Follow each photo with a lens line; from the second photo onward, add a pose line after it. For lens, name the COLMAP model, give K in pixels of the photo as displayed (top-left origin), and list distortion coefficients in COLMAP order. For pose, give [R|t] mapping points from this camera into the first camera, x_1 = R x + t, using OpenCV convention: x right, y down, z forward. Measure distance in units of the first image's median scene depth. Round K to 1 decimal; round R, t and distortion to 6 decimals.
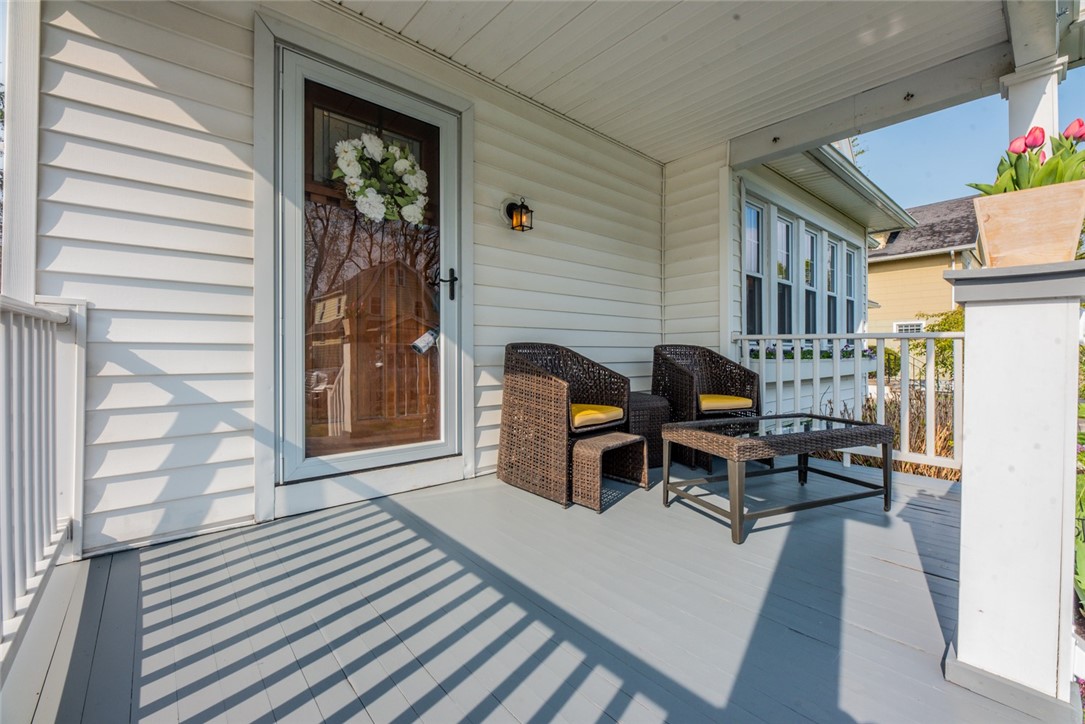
lens RADIAL K [[442.8, 0, 540.8], [0, 442.8, 352.7], [0, 0, 1]] dist [-0.006576, -0.001336]
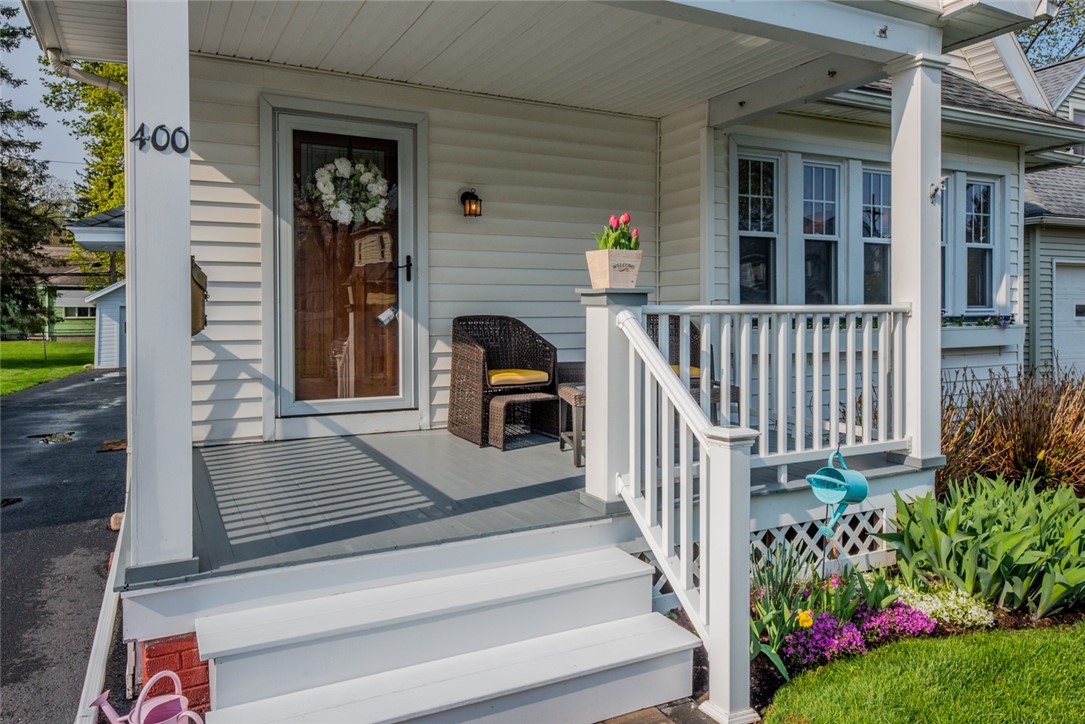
lens RADIAL K [[749.7, 0, 550.7], [0, 749.7, 317.7], [0, 0, 1]] dist [-0.008723, 0.007335]
pose [[0.974151, -0.000424, -0.225899, 0.653066], [0.002630, 0.999952, 0.009463, -0.038504], [0.225884, -0.009813, 0.974105, -0.929234]]
